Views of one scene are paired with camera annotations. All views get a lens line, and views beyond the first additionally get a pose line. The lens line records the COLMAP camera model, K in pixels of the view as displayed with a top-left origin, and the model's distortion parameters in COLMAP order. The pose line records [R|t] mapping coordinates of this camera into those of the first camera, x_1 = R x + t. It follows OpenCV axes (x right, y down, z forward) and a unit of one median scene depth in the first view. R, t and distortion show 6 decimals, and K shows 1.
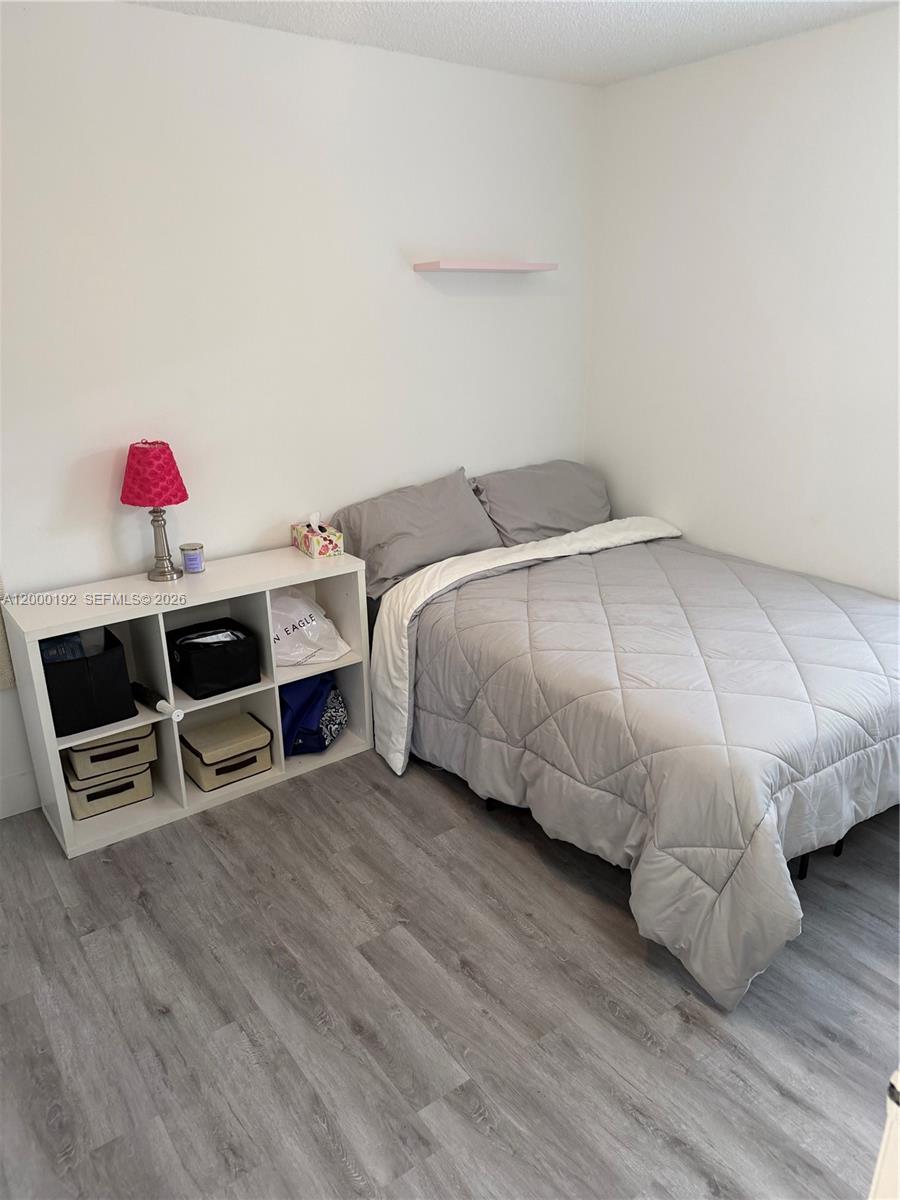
lens RADIAL K [[834.4, 0, 457.9], [0, 834.4, 600.7], [0, 0, 1]] dist [0.047305, -0.018135]
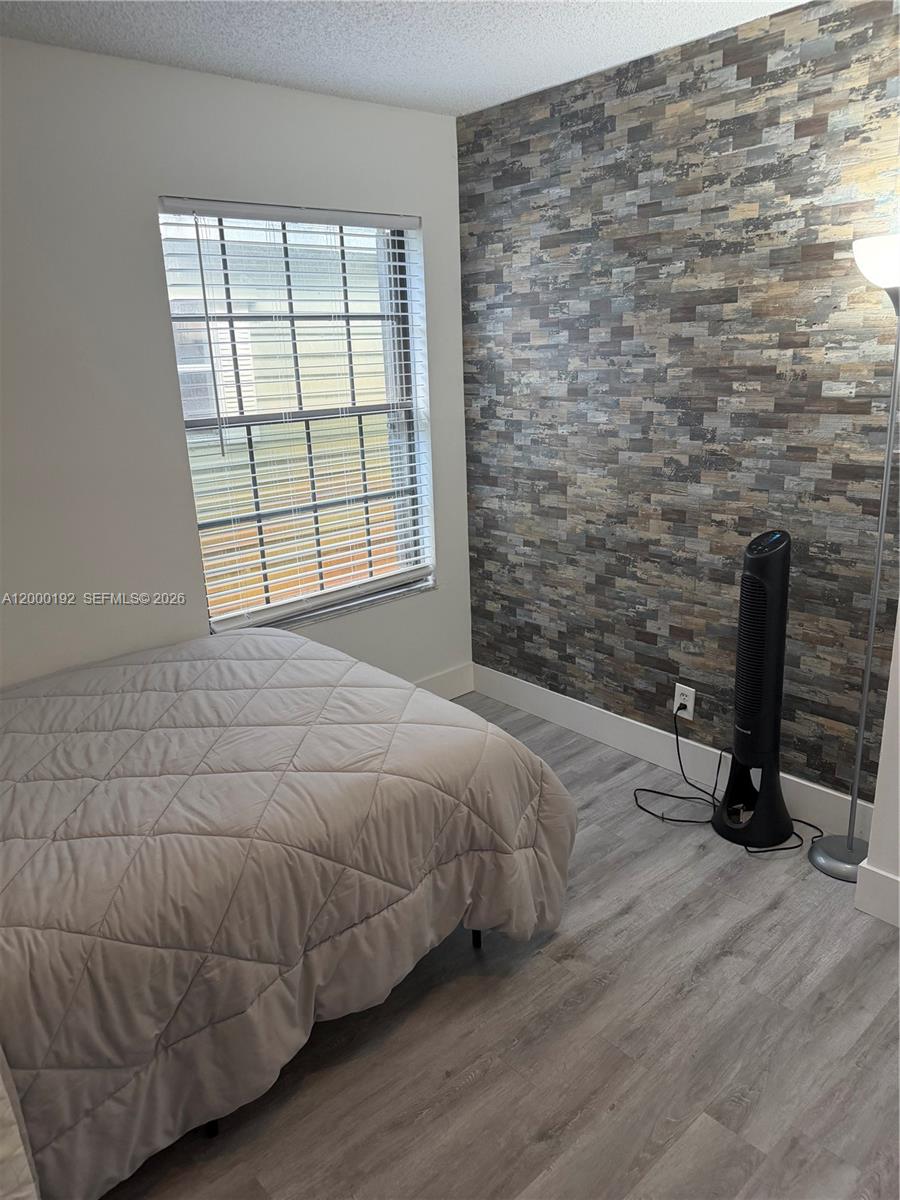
lens RADIAL K [[834.4, 0, 457.8], [0, 834.4, 599.1], [0, 0, 1]] dist [0.047305, -0.018135]
pose [[-0.081766, -0.278119, 0.957060, -0.680046], [0.361019, 0.886796, 0.288544, -0.320302], [-0.928967, 0.369110, 0.027897, 0.940021]]
